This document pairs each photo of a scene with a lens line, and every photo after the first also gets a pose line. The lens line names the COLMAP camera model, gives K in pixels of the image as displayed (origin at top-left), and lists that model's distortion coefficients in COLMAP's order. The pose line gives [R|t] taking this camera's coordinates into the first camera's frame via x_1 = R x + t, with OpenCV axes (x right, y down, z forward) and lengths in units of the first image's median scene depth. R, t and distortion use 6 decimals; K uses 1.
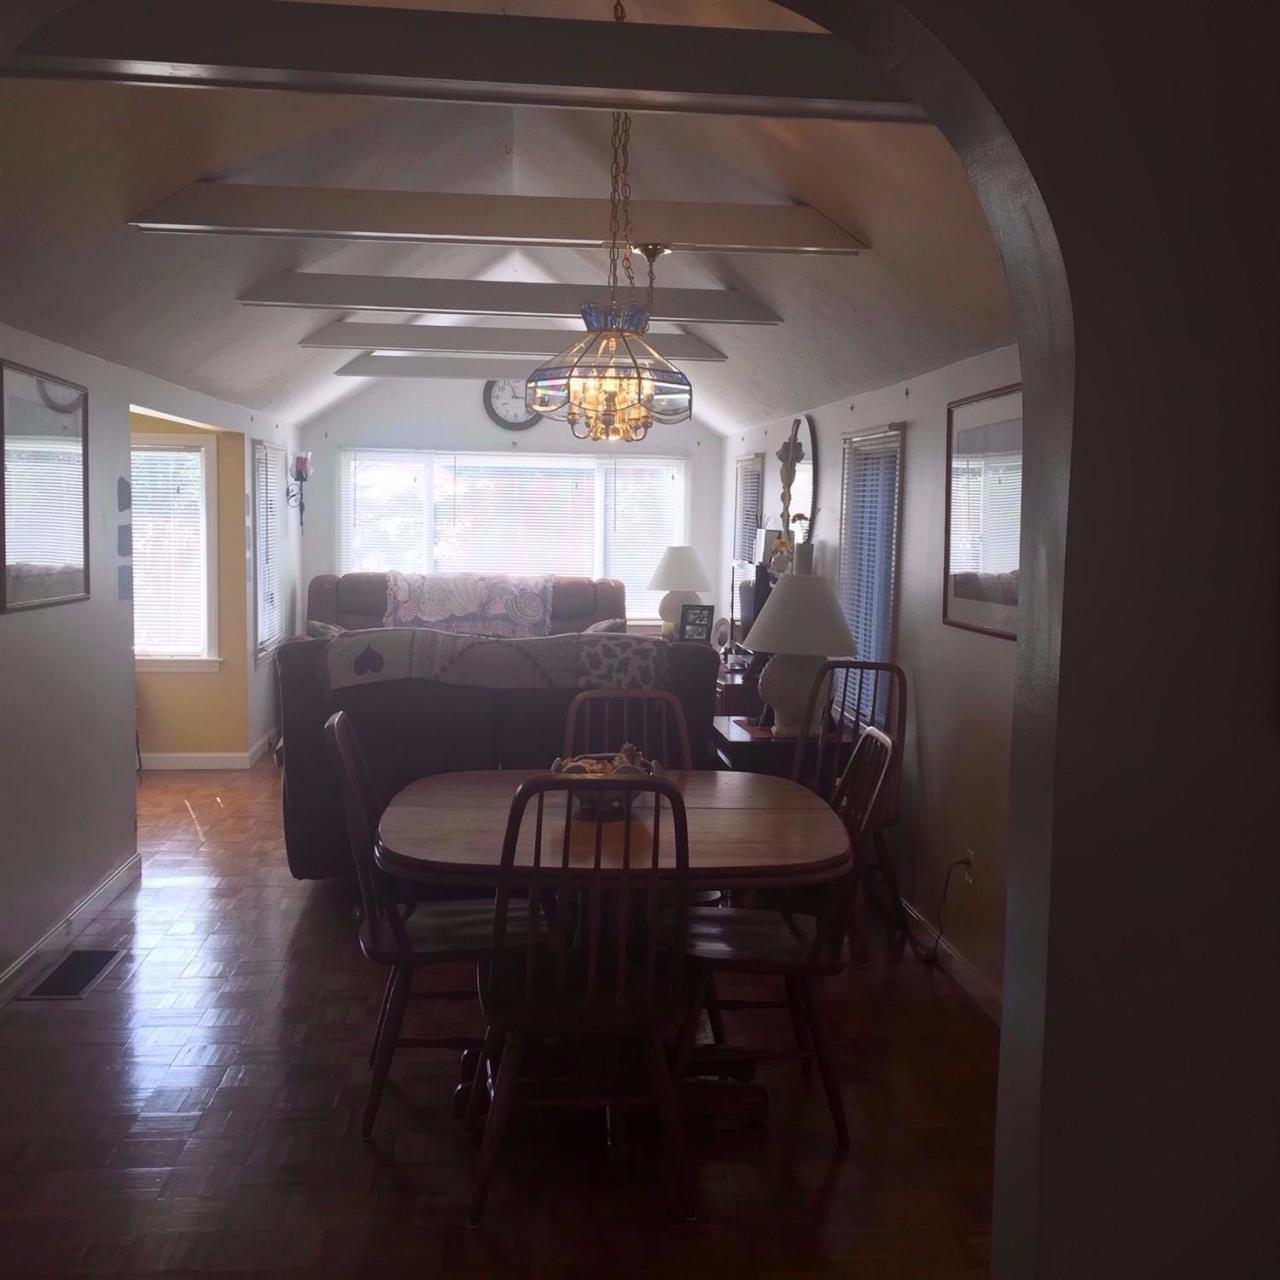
lens RADIAL K [[1422.3, 0, 663.9], [0, 1422.3, 634.1], [0, 0, 1]] dist [0.054022, -0.060524]
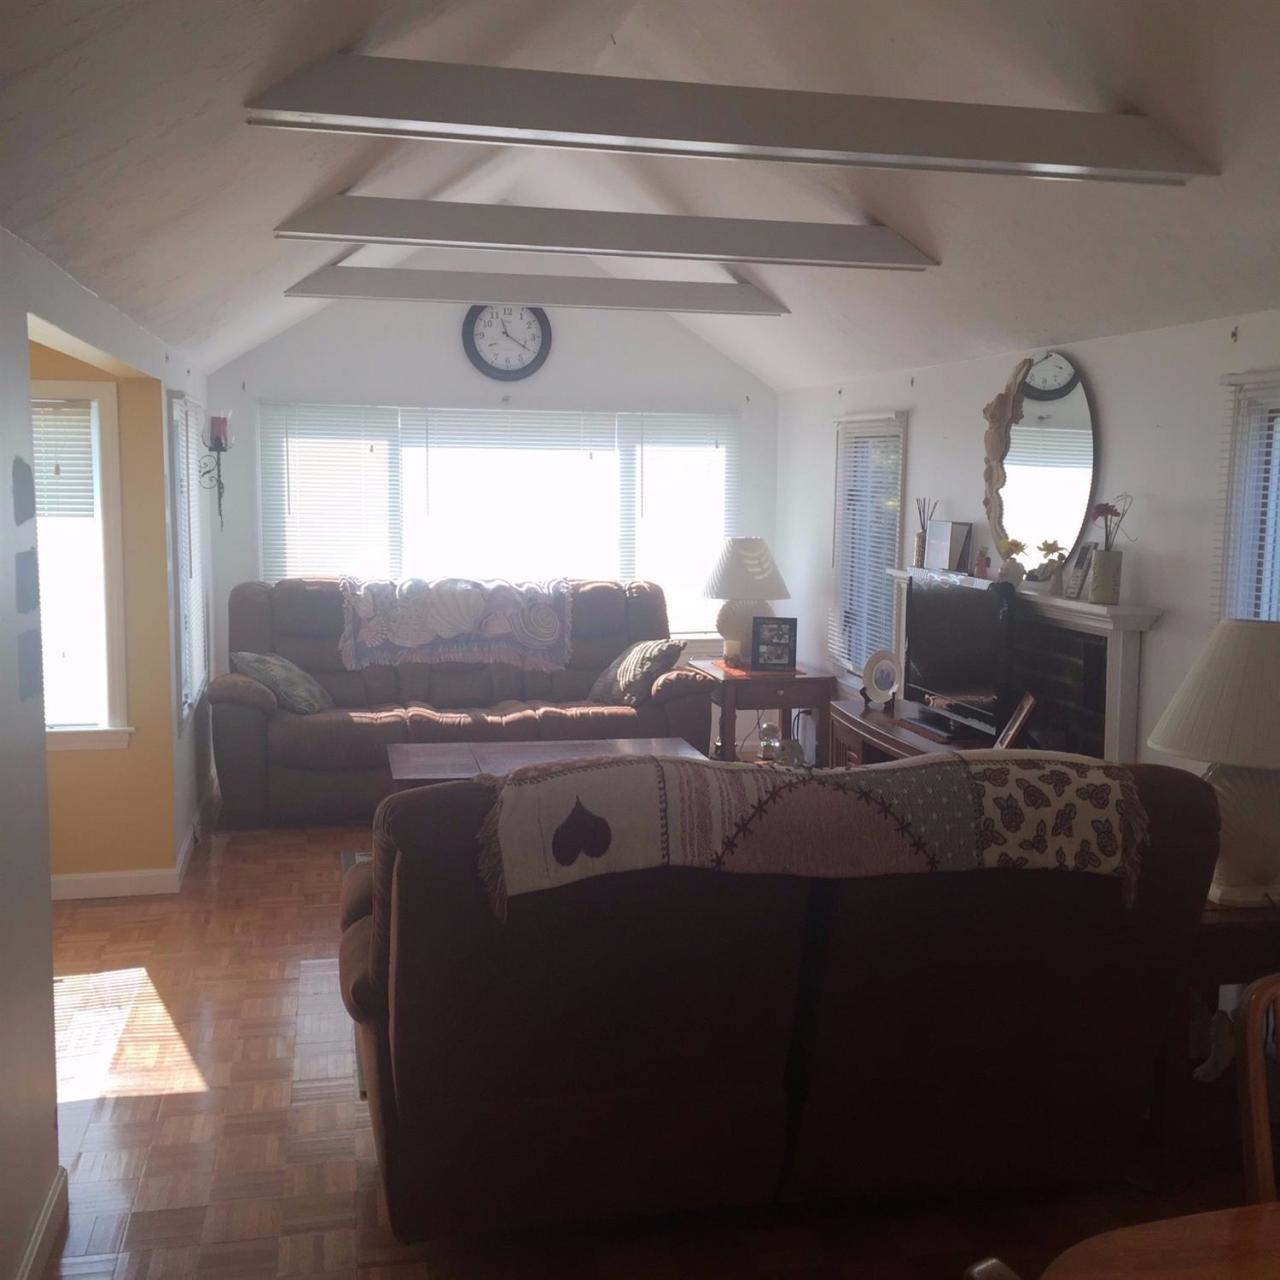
lens RADIAL K [[1422.3, 0, 663.9], [0, 1422.3, 634.1], [0, 0, 1]] dist [0.054022, -0.060524]
pose [[0.991915, -0.019225, 0.125438, -0.129595], [0.015887, 0.999494, 0.027558, -0.034011], [-0.125904, -0.025343, 0.991719, 0.279824]]
